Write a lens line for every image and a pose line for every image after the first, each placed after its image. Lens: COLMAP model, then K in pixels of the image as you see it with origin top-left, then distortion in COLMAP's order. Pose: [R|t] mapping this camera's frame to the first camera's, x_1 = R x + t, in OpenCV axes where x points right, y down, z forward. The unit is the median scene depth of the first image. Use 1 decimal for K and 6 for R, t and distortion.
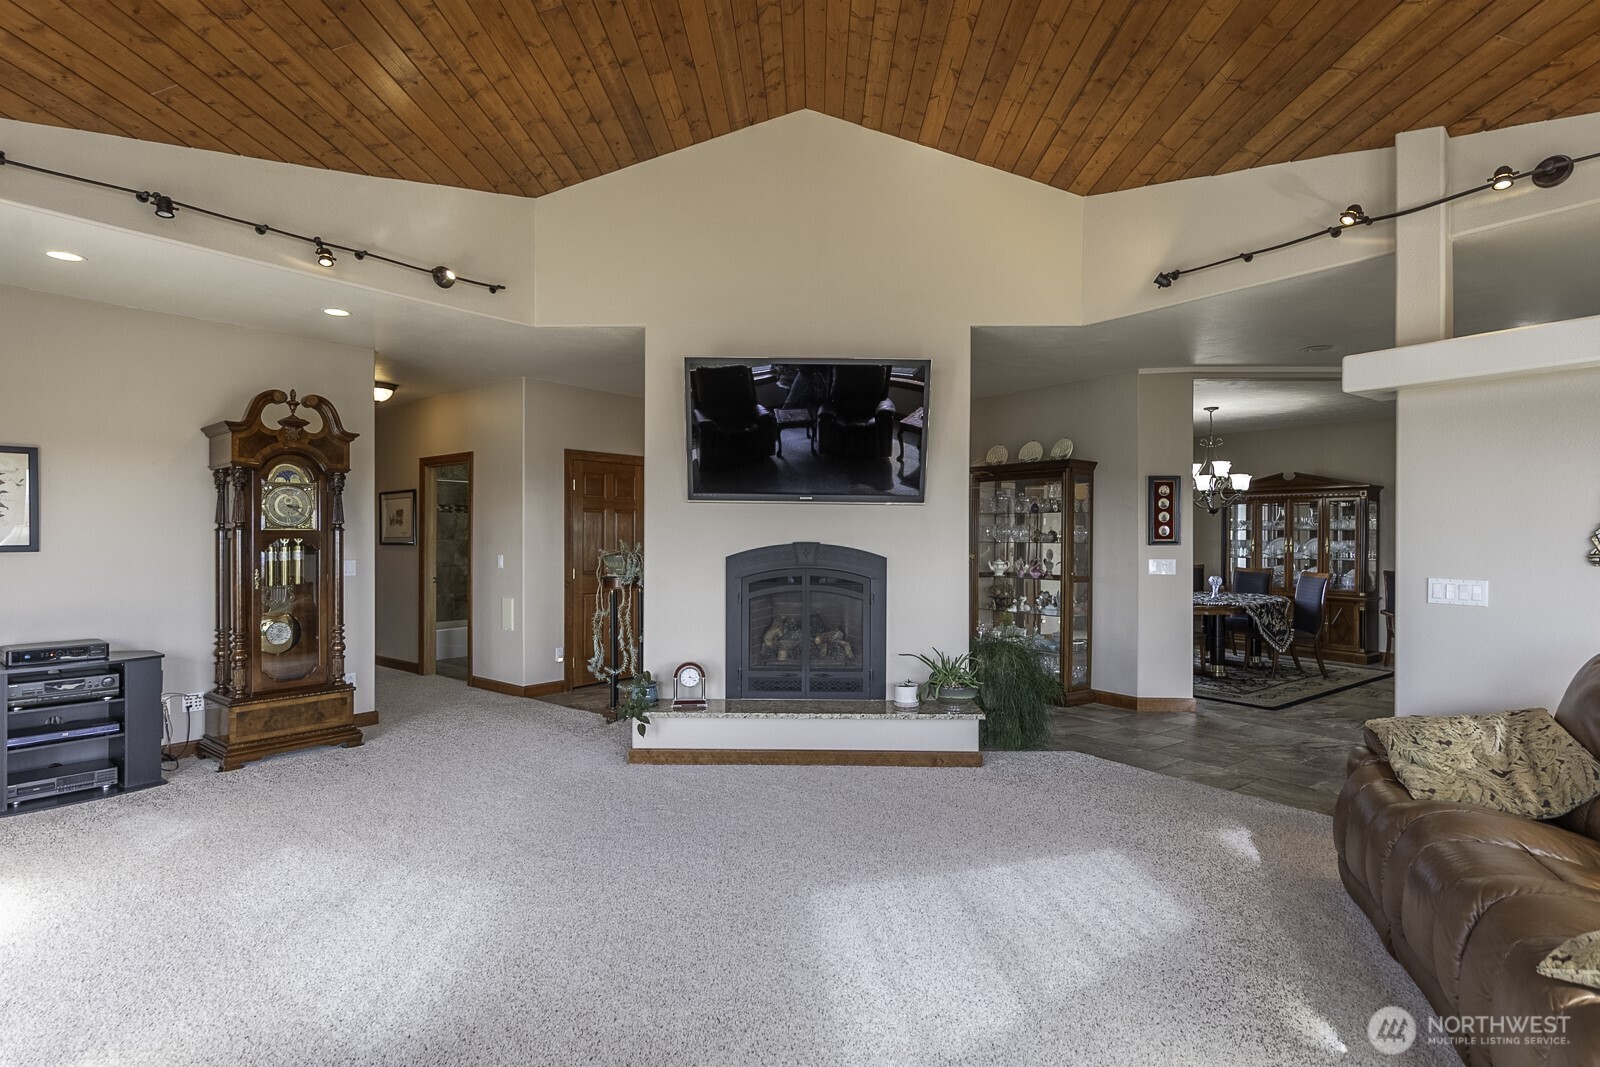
lens RADIAL K [[793.4, 0, 800.0], [0, 793.4, 533.5], [0, 0, 1]] dist [0.002067, 0.000470]
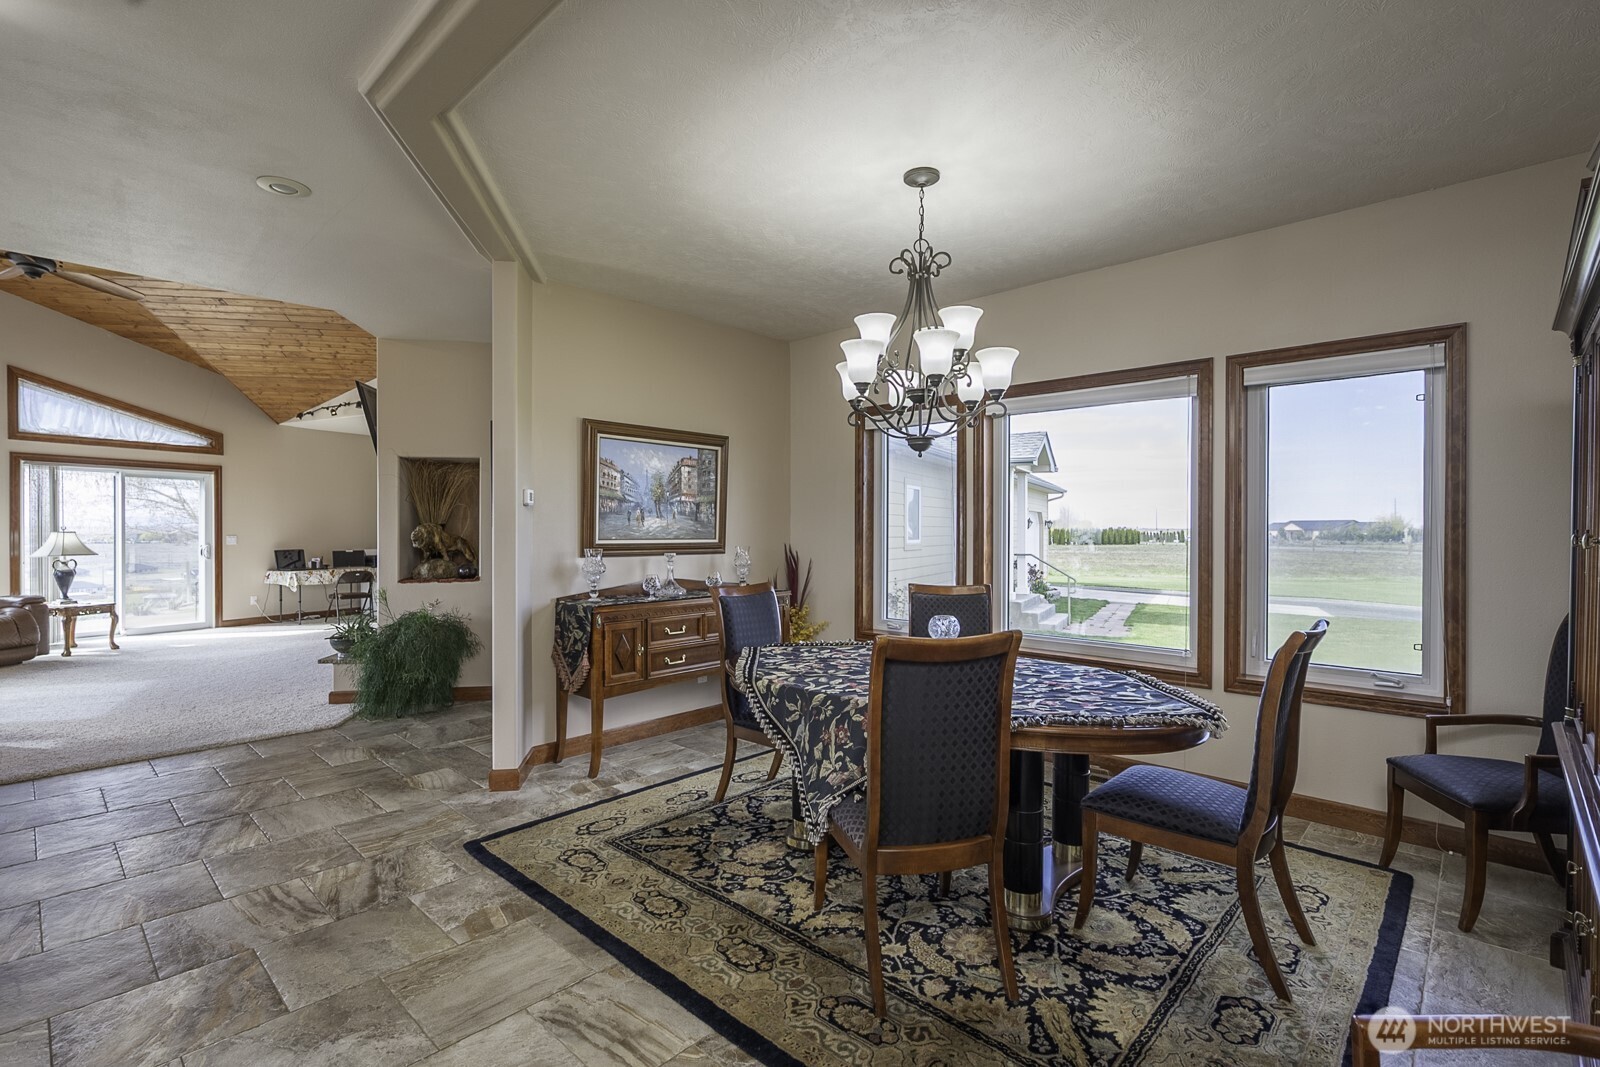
lens RADIAL K [[735.2, 0, 800.0], [0, 735.2, 535.9], [0, 0, 1]] dist [-0.000949, -0.000015]
pose [[0.174747, 0.006637, -0.984591, 1.403448], [-0.000495, 0.999978, 0.006652, 0.023004], [0.984613, -0.000675, 0.174746, 1.438440]]
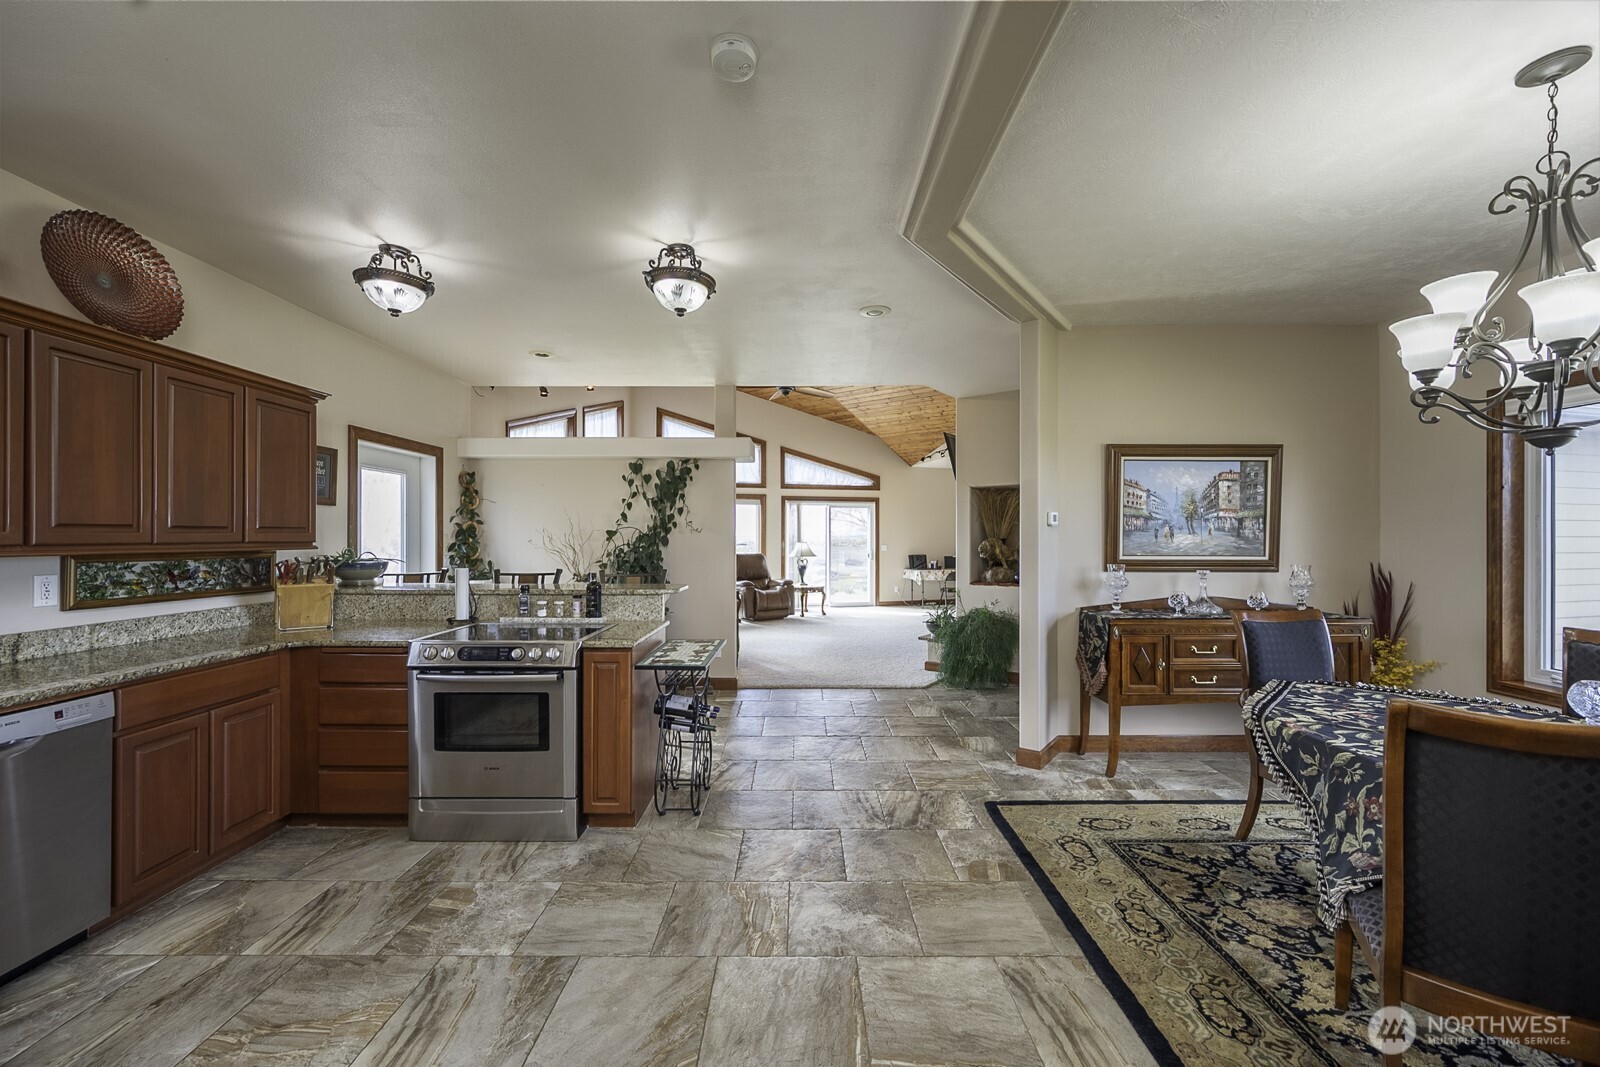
lens RADIAL K [[628.3, 0, 802.7], [0, 628.3, 537.5], [0, 0, 1]] dist [-0.000389, -0.000343]
pose [[-0.596596, -0.001520, -0.802540, 1.386913], [-0.000640, 0.999999, -0.001418, 0.011745], [0.802541, -0.000333, -0.596596, 1.504893]]
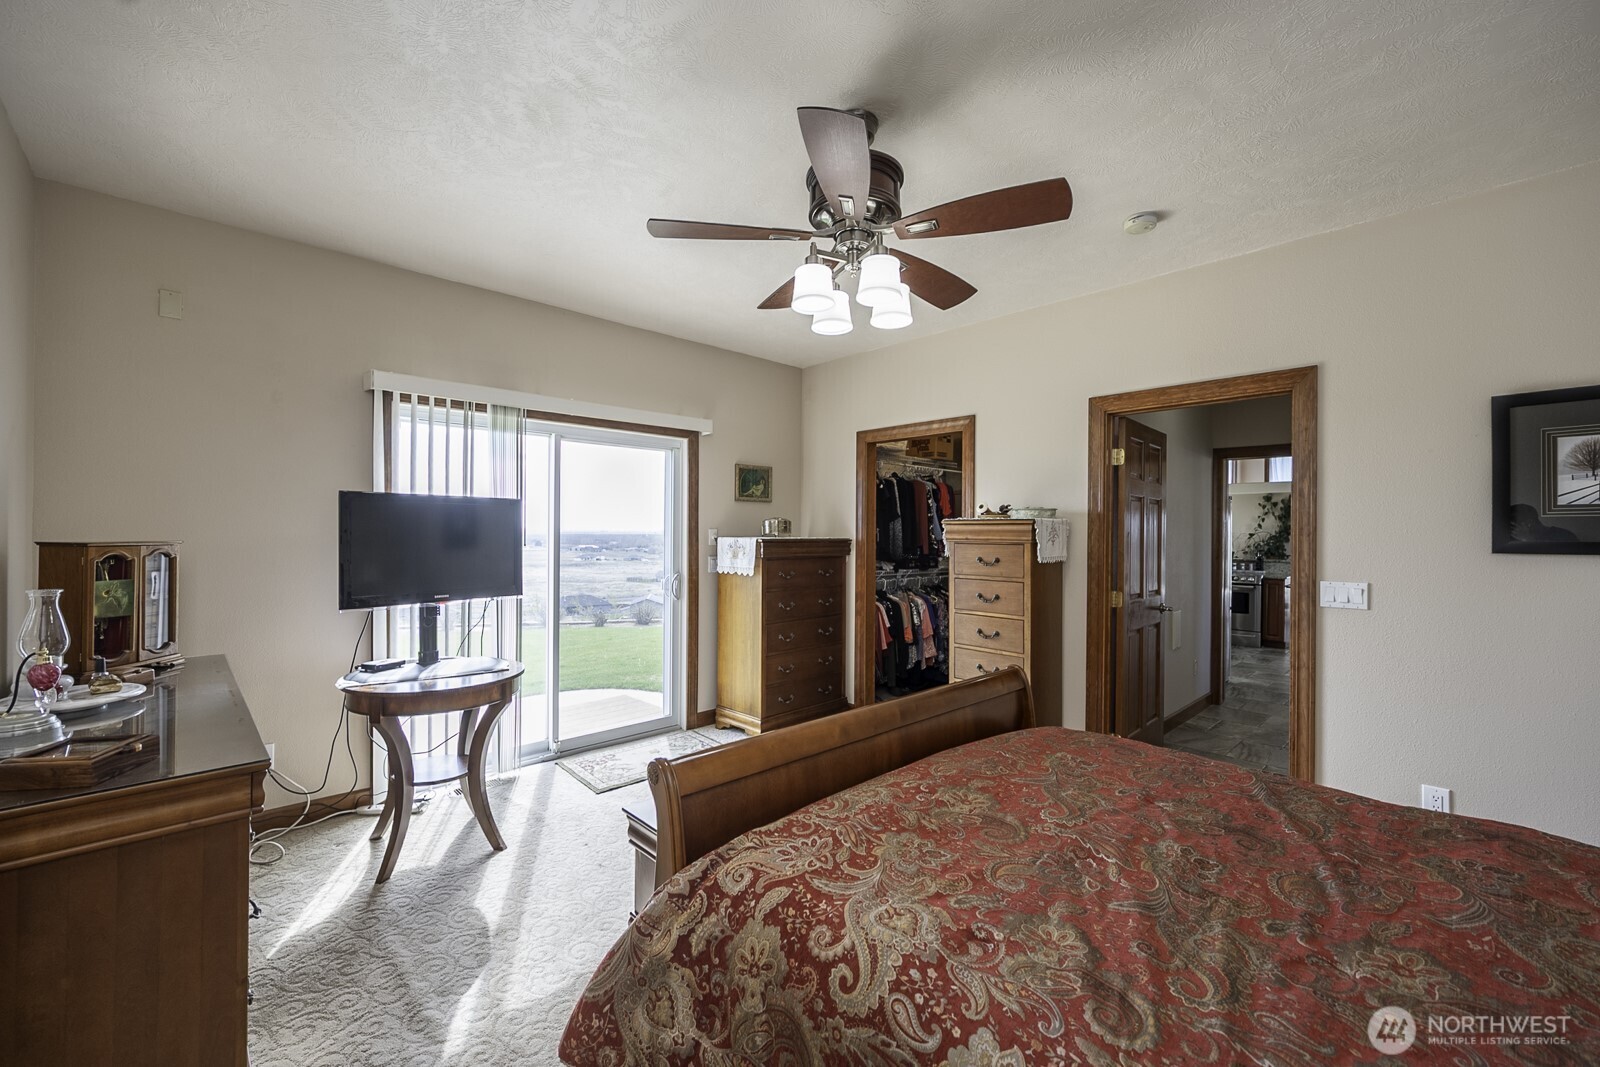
lens RADIAL K [[628.3, 0, 802.7], [0, 628.3, 537.5], [0, 0, 1]] dist [-0.000389, -0.000343]
pose [[-0.994136, -0.006448, -0.107946, 2.355407], [-0.007274, 0.999947, 0.007265, 0.007155], [0.107894, 0.008007, -0.994130, 2.432904]]
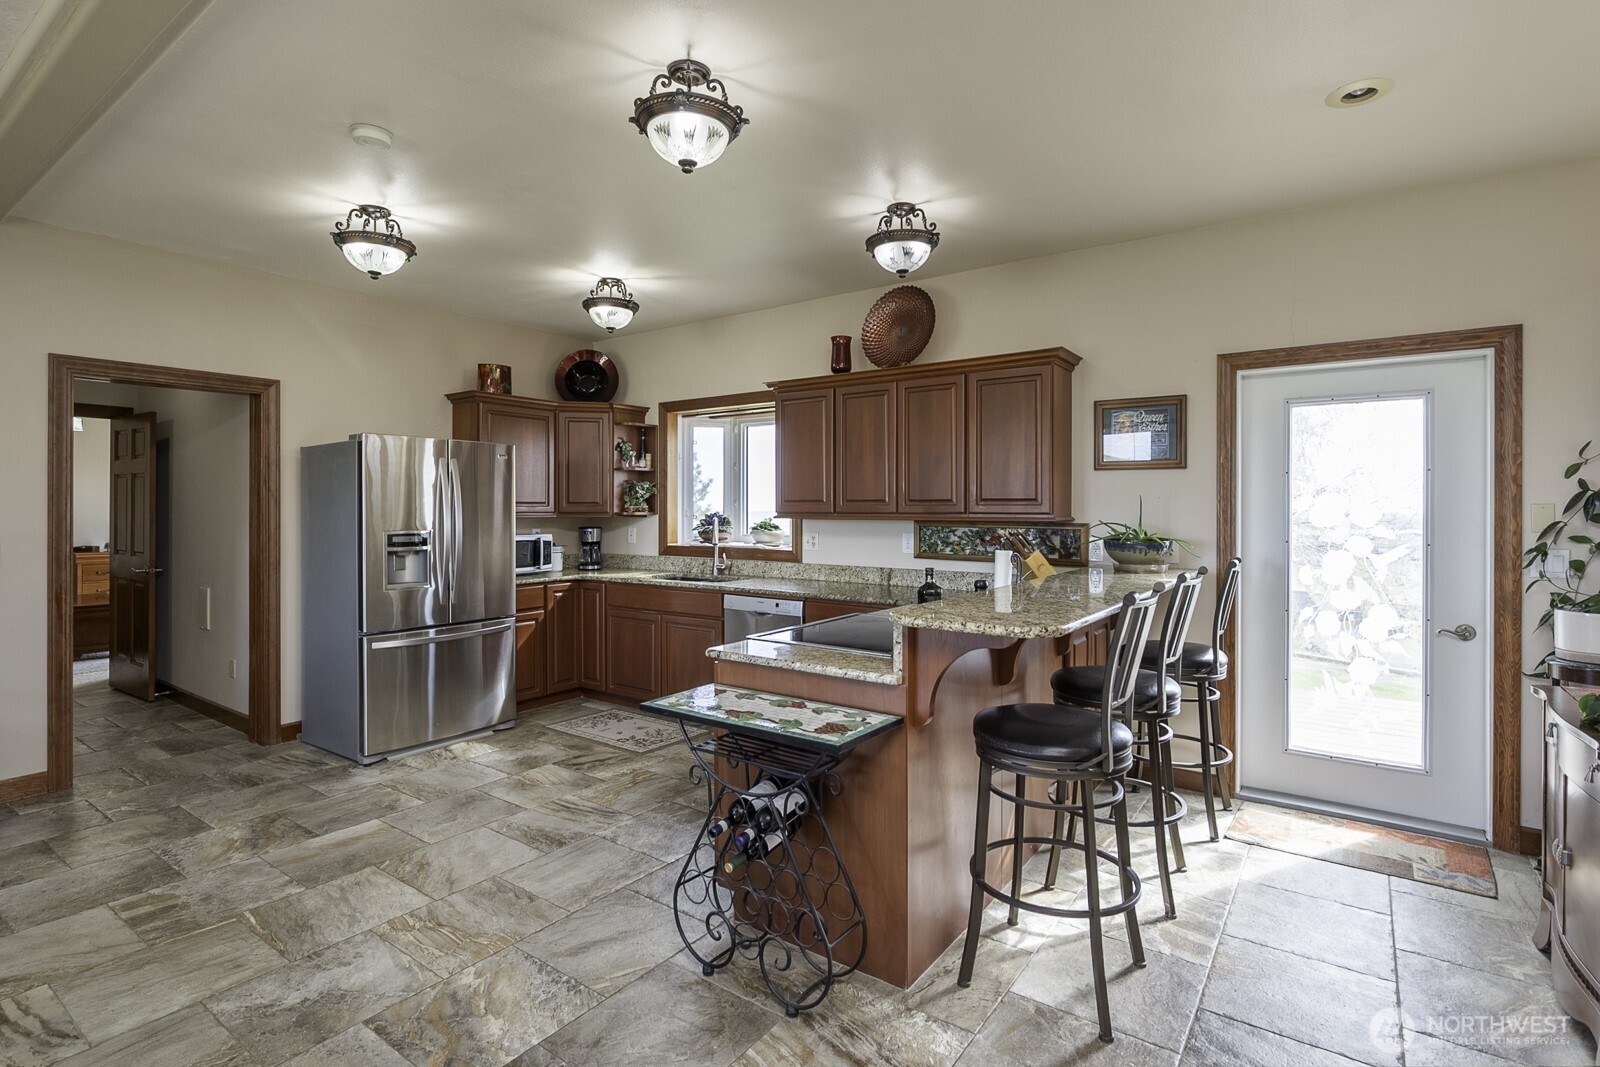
lens RADIAL K [[767.4, 0, 805.3], [0, 767.4, 509.6], [0, 0, 1]] dist [-0.000165, -0.000376]
pose [[-0.305537, -0.003453, 0.952174, 0.507872], [-0.002876, 0.999992, 0.002704, 0.010394], [-0.952176, -0.001912, -0.305545, 1.136663]]
